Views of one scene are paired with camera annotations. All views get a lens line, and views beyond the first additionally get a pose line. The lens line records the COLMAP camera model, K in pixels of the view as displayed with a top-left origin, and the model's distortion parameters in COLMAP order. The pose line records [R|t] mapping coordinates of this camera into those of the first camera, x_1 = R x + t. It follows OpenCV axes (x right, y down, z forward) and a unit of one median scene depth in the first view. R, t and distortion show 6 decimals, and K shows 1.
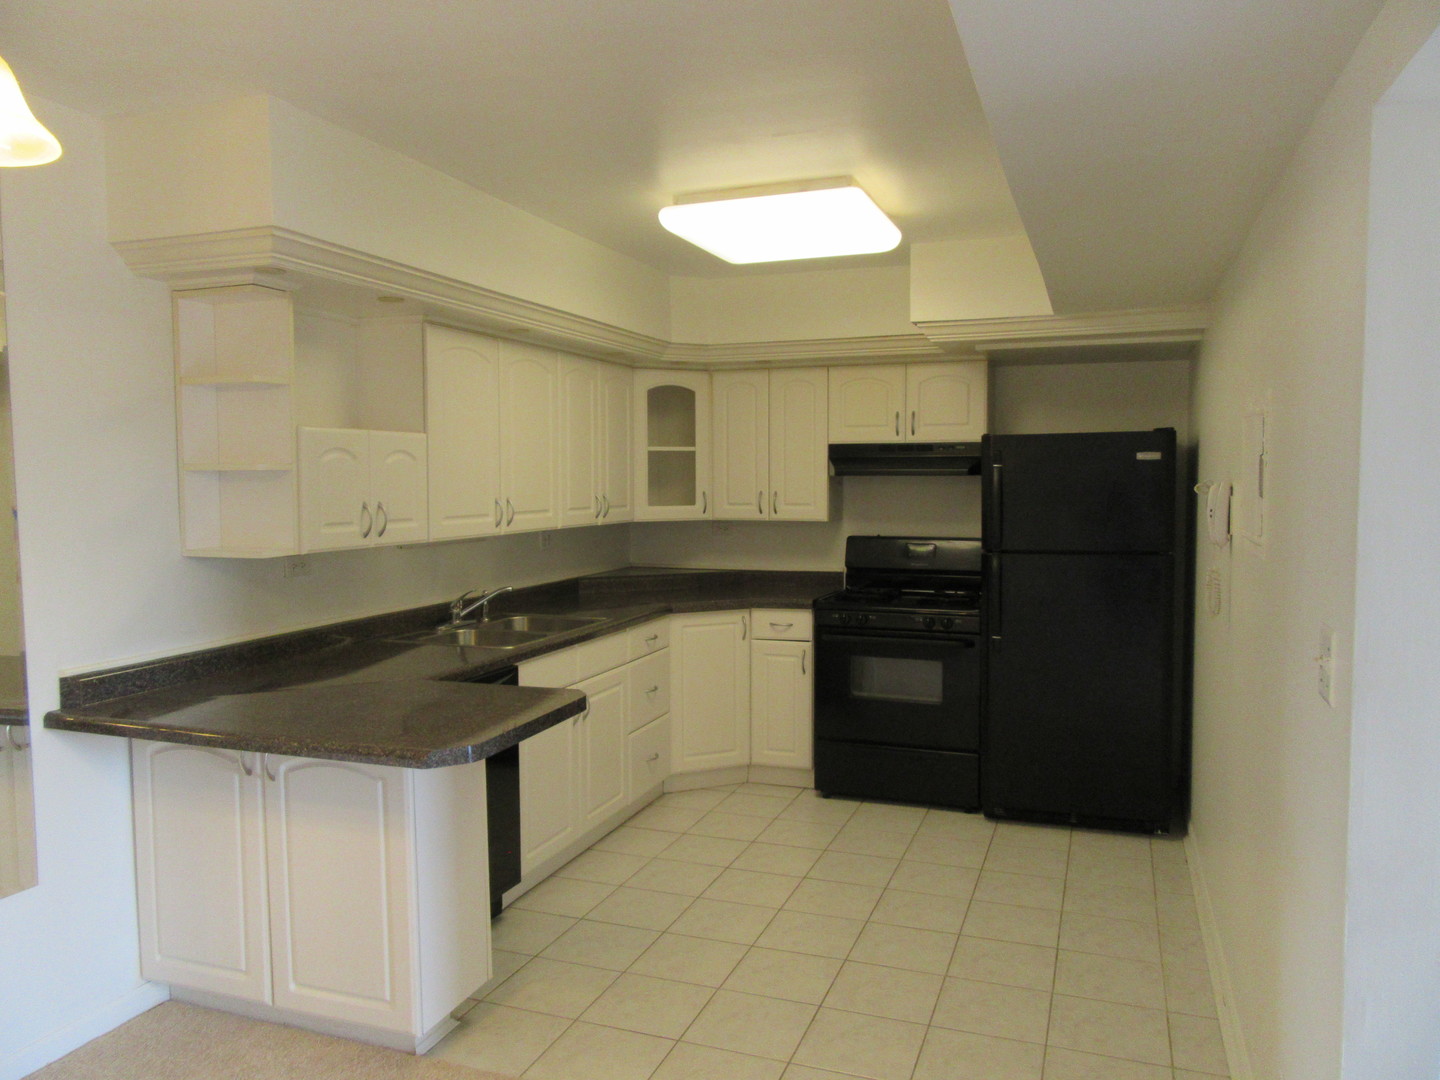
lens RADIAL K [[1069.4, 0, 720.0], [0, 1069.4, 540.0], [0, 0, 1]] dist [0.001724, -0.000762]
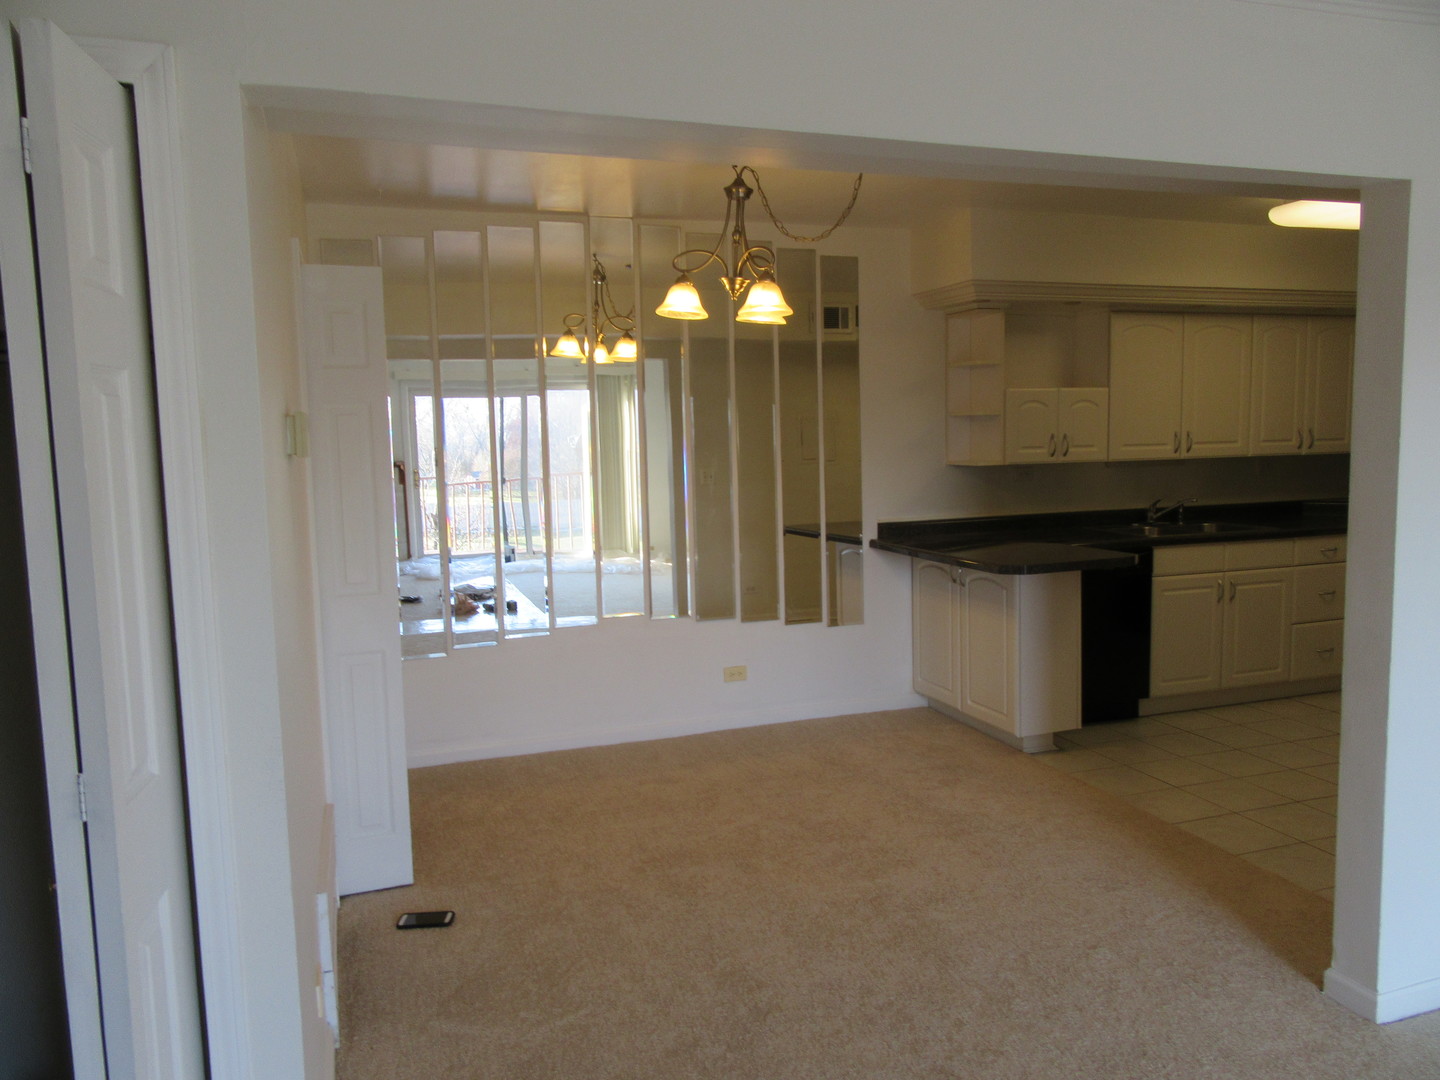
lens RADIAL K [[1069.4, 0, 720.0], [0, 1069.4, 540.0], [0, 0, 1]] dist [0.001724, -0.000762]
pose [[0.627329, 0.069008, -0.775691, 0.643747], [-0.029361, 0.997454, 0.064992, 0.035350], [0.778201, -0.017997, 0.627758, -0.409399]]
